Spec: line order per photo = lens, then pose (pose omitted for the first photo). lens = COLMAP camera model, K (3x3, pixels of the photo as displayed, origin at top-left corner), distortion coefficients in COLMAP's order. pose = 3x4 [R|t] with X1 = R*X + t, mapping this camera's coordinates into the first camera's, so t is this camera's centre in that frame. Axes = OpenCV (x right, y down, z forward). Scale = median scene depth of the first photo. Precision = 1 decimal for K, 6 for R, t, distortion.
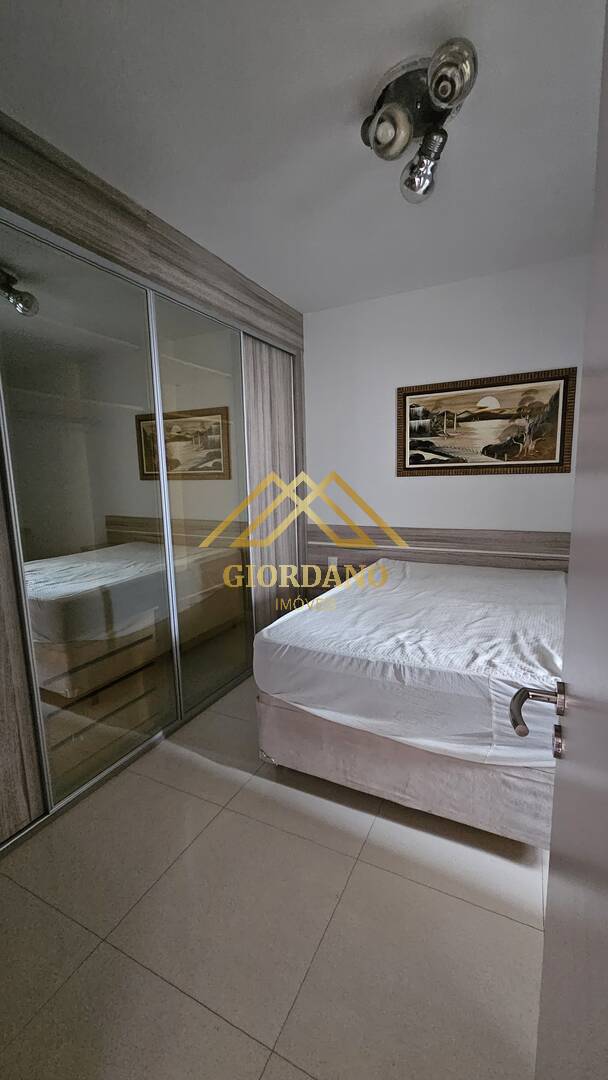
lens RADIAL K [[442.2, 0, 306.9], [0, 442.2, 542.4], [0, 0, 1]] dist [0.004034, 0.000491]
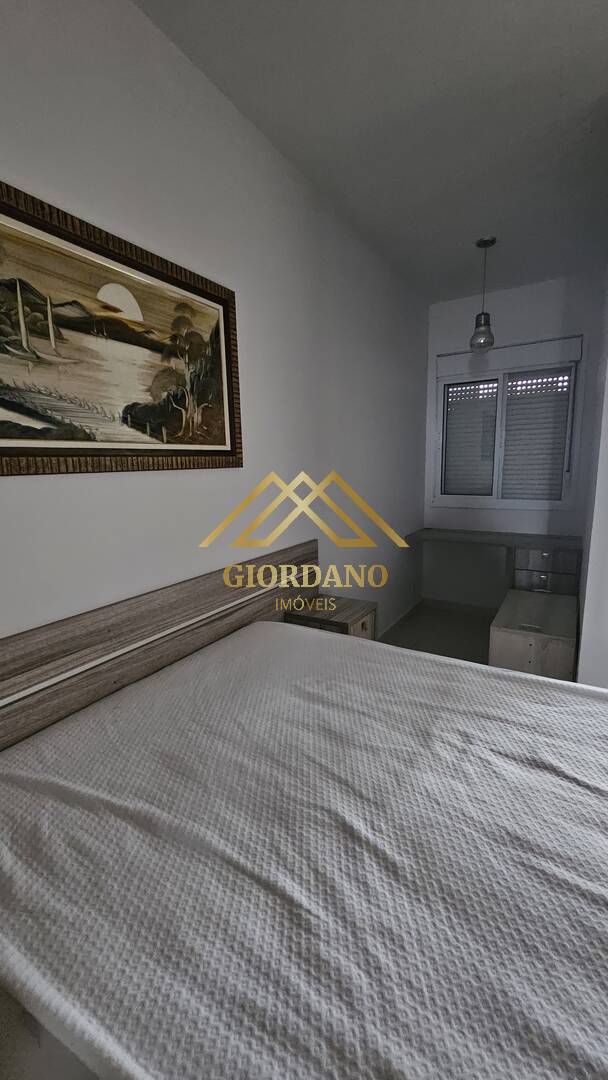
lens RADIAL K [[442.2, 0, 306.1], [0, 442.2, 545.0], [0, 0, 1]] dist [0.004034, 0.000491]
pose [[0.088121, -0.157585, 0.983566, -0.027425], [0.176615, 0.974234, 0.140267, -0.119146], [-0.980327, 0.161352, 0.113682, 0.837146]]
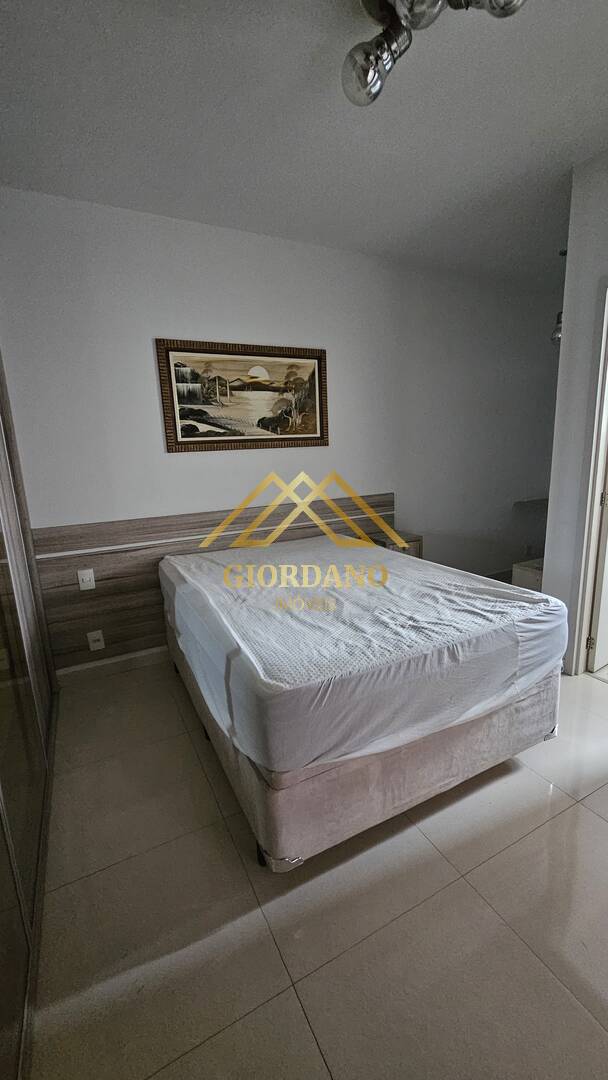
lens RADIAL K [[442.2, 0, 308.0], [0, 442.2, 541.0], [0, 0, 1]] dist [0.004034, 0.000491]
pose [[0.588434, -0.166483, 0.791220, -0.352763], [0.149408, 0.984109, 0.095953, -0.034235], [-0.794621, 0.061753, 0.603957, 0.370233]]
